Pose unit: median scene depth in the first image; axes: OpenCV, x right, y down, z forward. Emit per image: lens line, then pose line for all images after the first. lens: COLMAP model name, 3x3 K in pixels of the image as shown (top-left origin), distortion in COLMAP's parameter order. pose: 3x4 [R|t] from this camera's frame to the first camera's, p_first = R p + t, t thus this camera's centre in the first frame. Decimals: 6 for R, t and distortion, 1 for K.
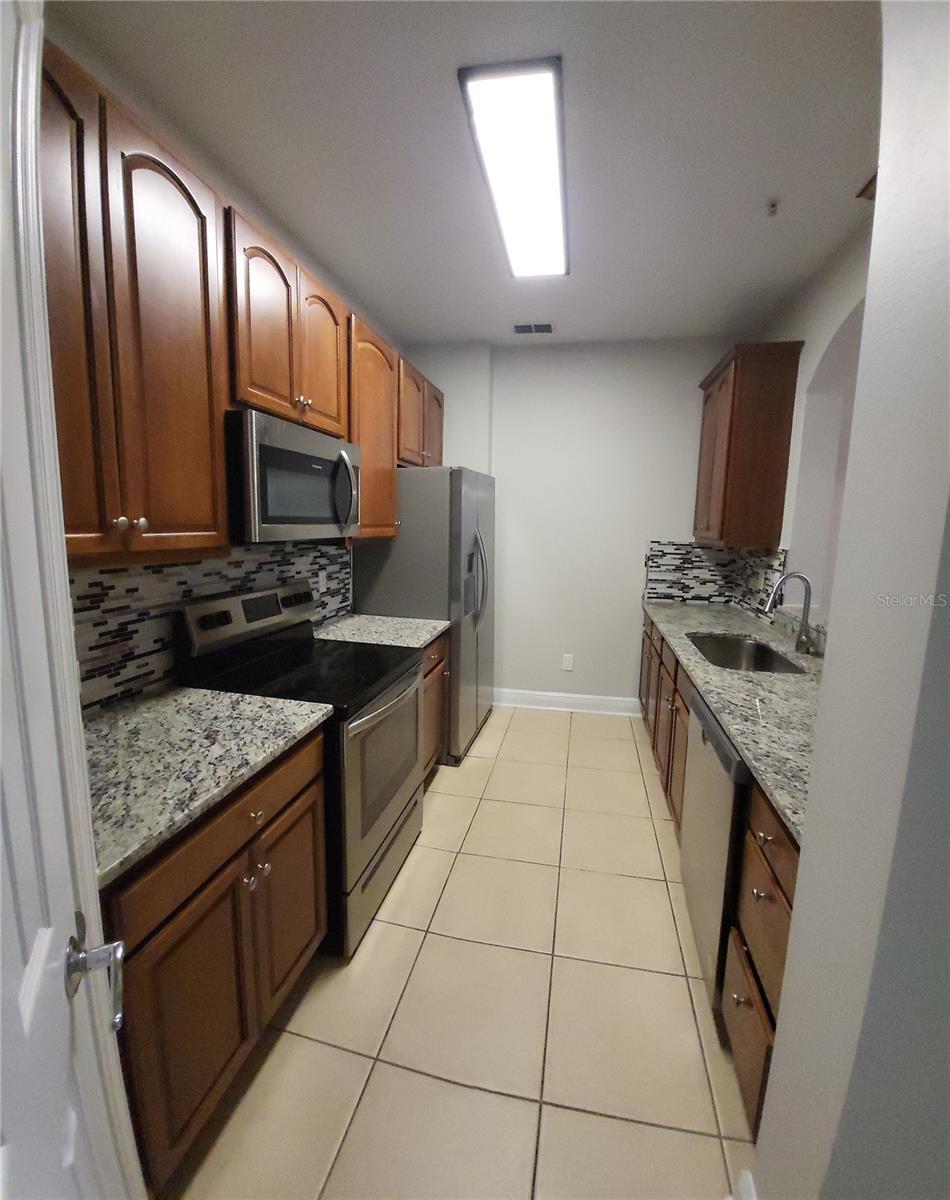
lens RADIAL K [[479.6, 0, 458.7], [0, 479.6, 582.3], [0, 0, 1]] dist [-0.001644, -0.000151]
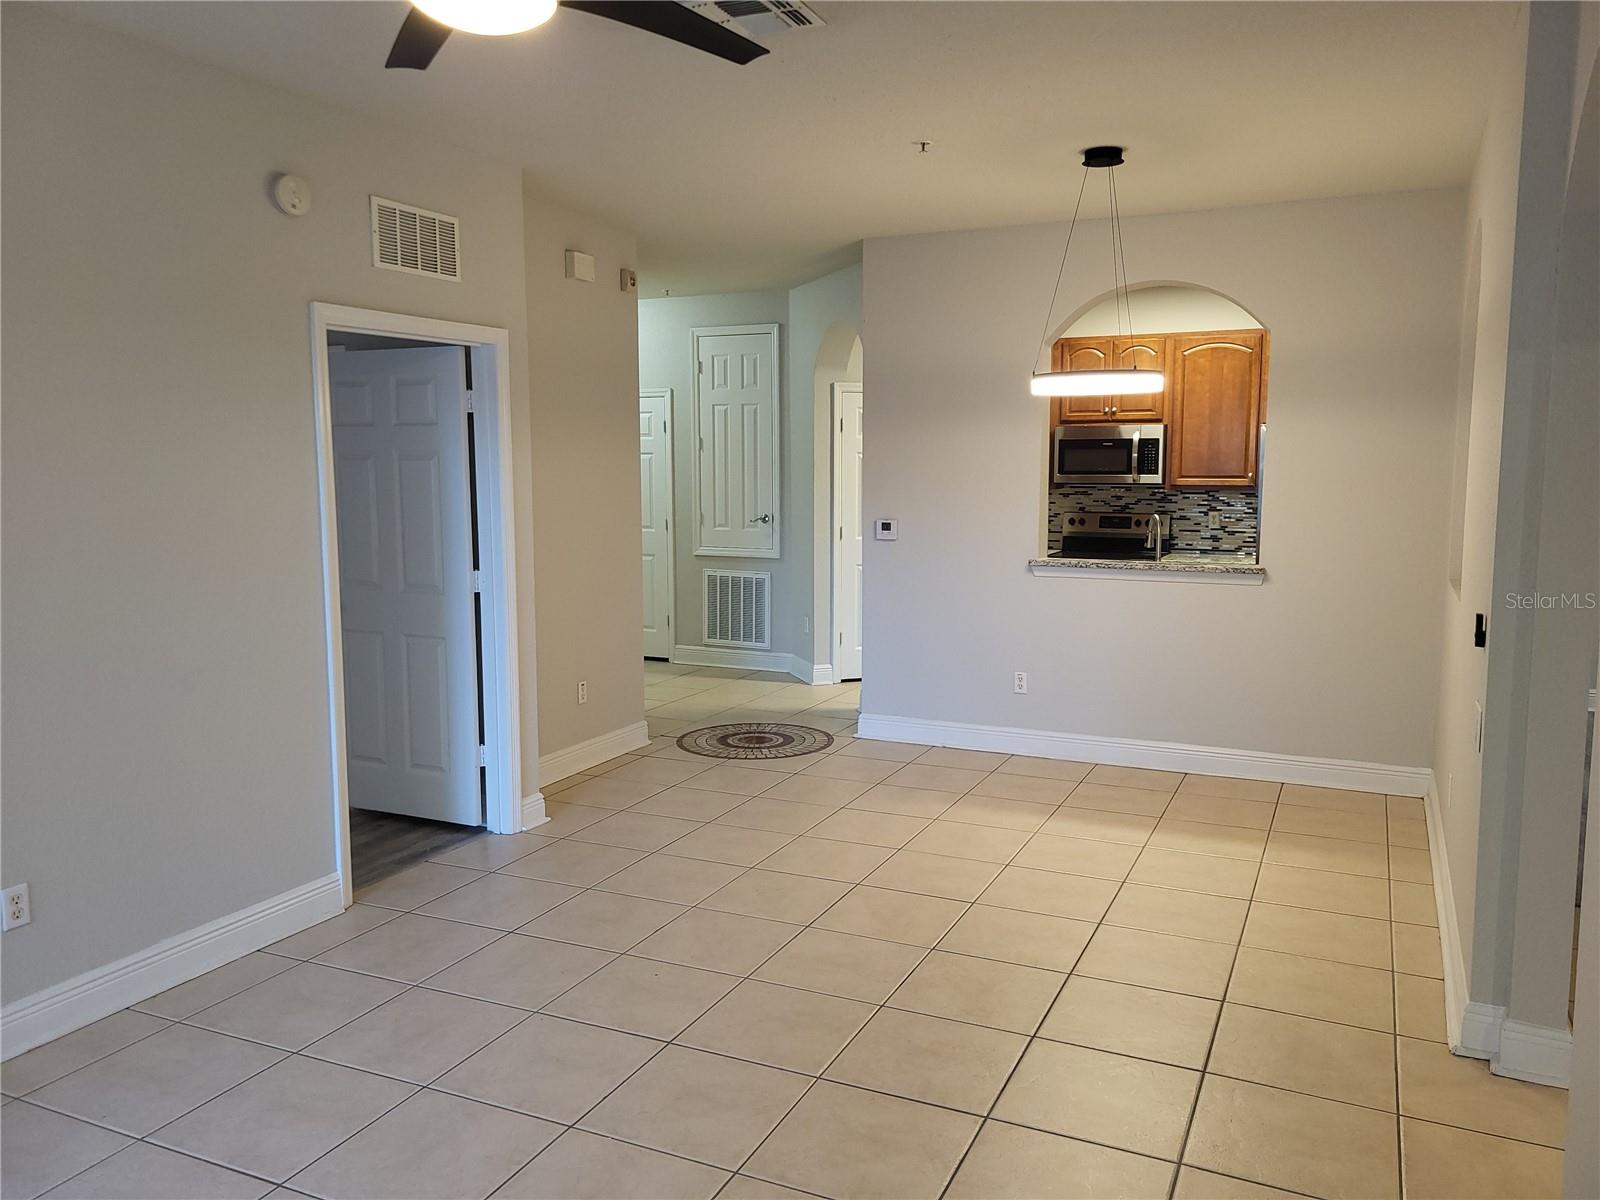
lens RADIAL K [[1205.1, 0, 834.9], [0, 1205.1, 591.6], [0, 0, 1]] dist [0.041593, -0.001404]
pose [[-0.155522, 0.092769, -0.983467, 5.417395], [-0.125237, 0.985695, 0.112784, -0.089704], [0.979862, 0.140707, -0.141679, 0.849430]]
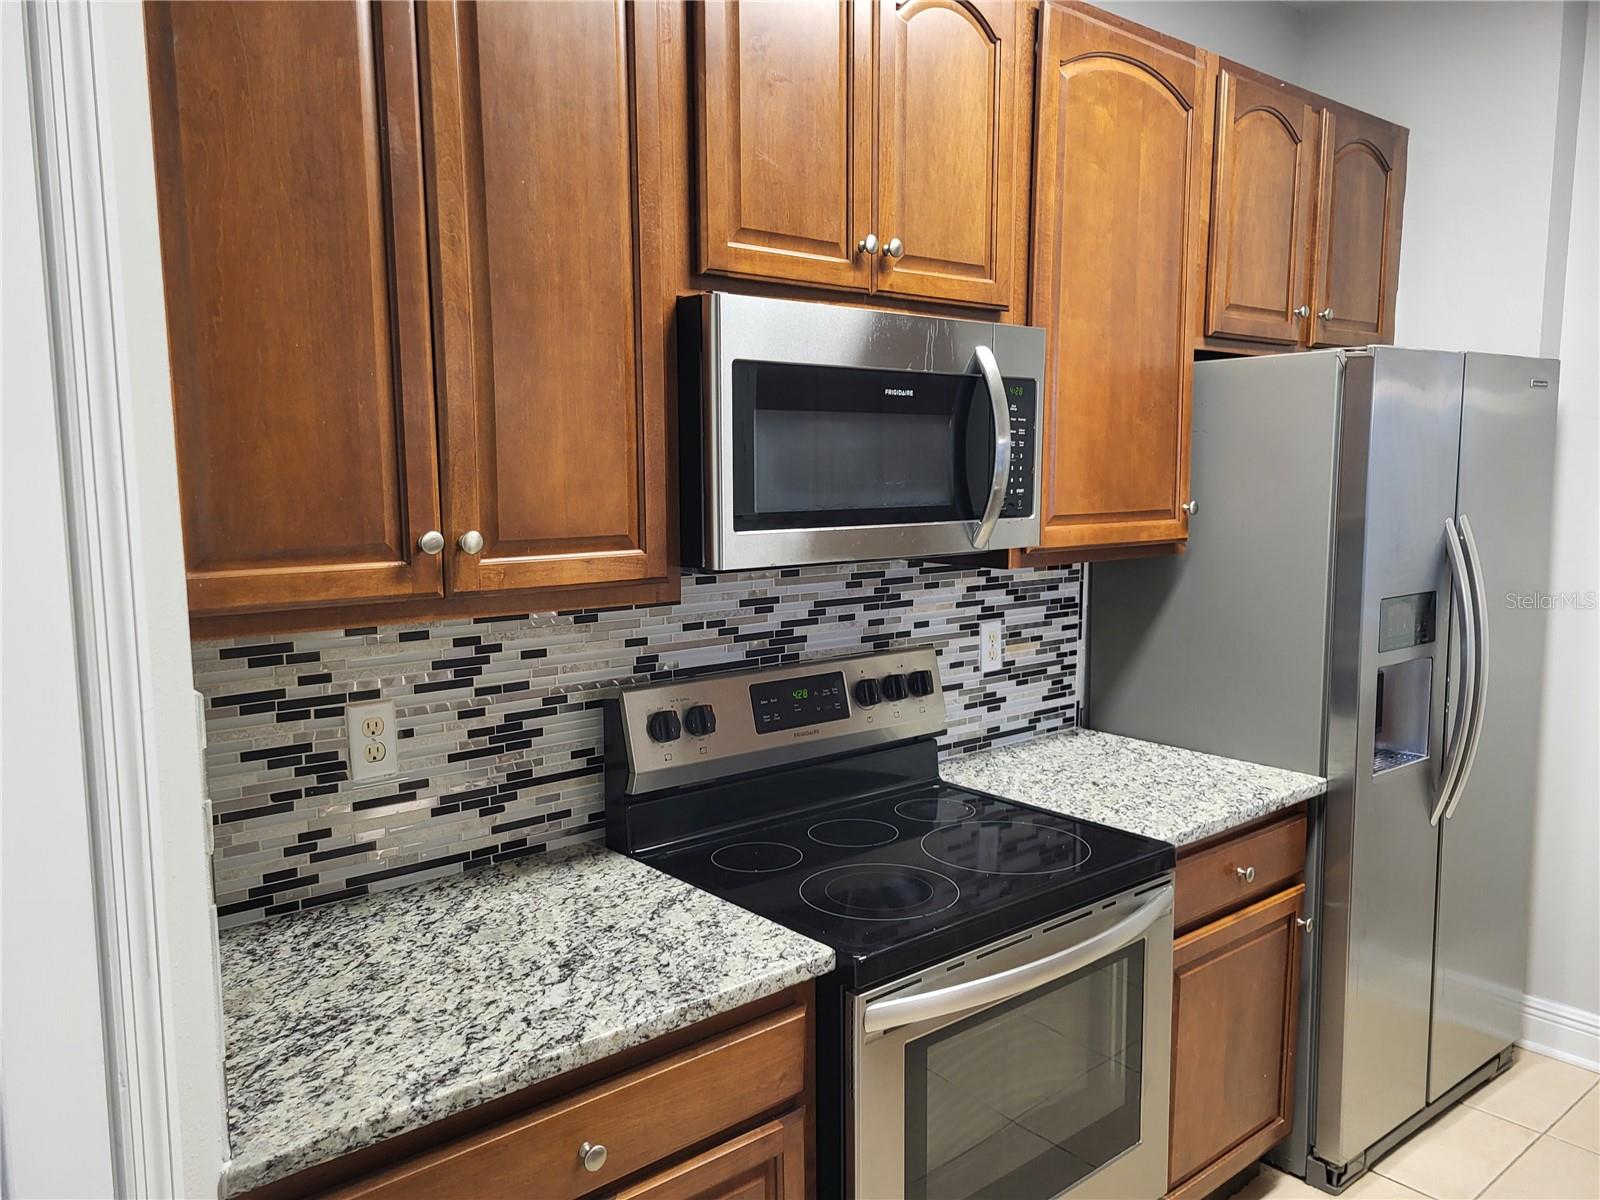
lens RADIAL K [[1205.1, 0, 846.8], [0, 1205.1, 610.6], [0, 0, 1]] dist [0.041593, -0.001404]
pose [[0.833584, 0.051686, -0.549970, 0.333724], [-0.055545, 0.998410, 0.009641, -0.062939], [0.549593, 0.022512, 0.835129, 0.079220]]
